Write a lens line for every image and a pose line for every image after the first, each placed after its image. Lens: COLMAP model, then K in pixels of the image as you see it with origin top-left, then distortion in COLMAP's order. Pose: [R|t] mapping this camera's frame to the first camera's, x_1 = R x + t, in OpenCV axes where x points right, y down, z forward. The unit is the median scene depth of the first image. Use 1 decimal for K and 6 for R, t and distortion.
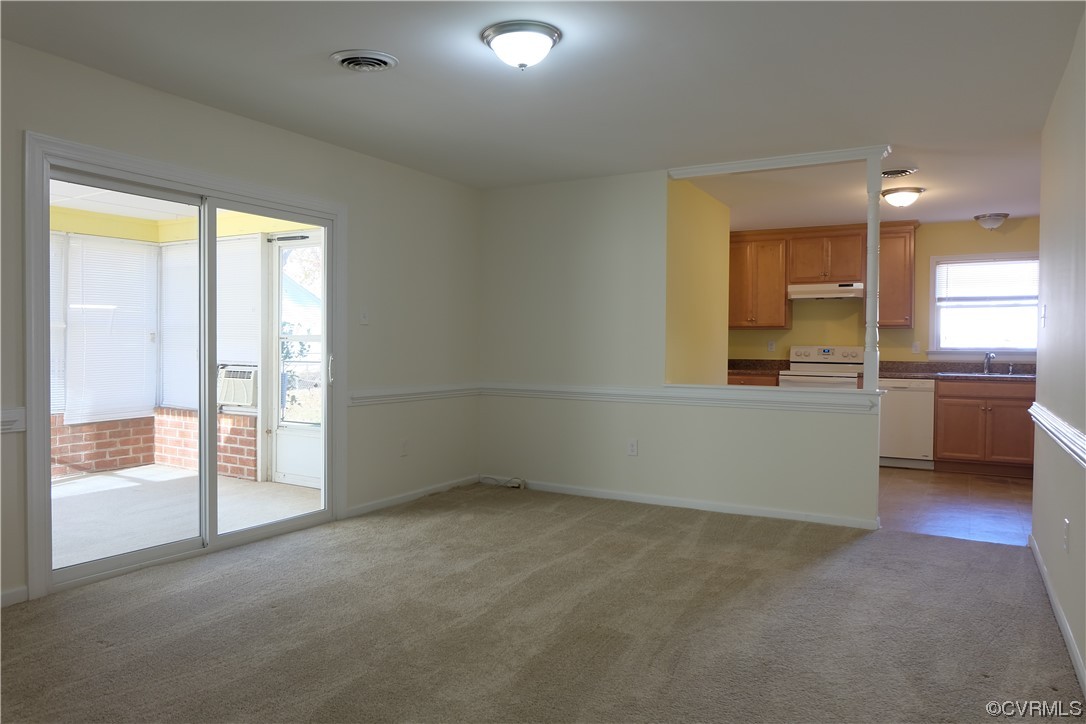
lens RADIAL K [[749.8, 0, 542.4], [0, 749.8, 364.3], [0, 0, 1]] dist [0.002055, 0.033214]
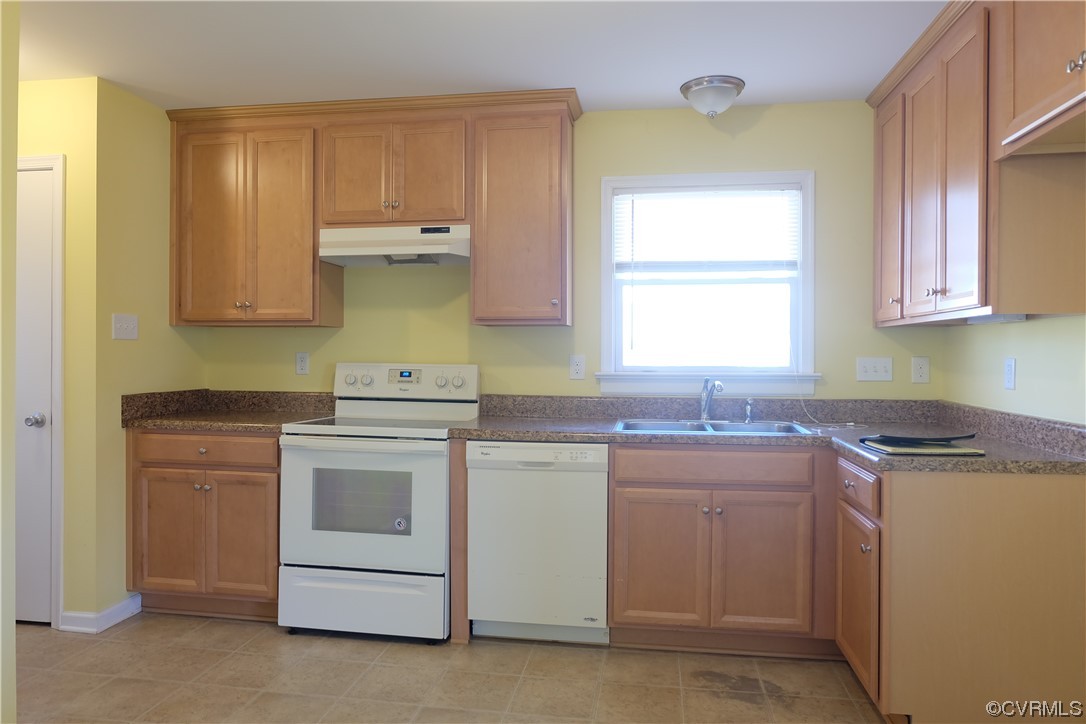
lens RADIAL K [[749.8, 0, 541.9], [0, 749.8, 356.6], [0, 0, 1]] dist [0.002055, 0.033214]
pose [[0.938147, -0.004238, 0.346211, 0.312206], [0.009922, 0.999843, -0.014647, -0.022044], [-0.346094, 0.017176, 0.938042, 0.562740]]
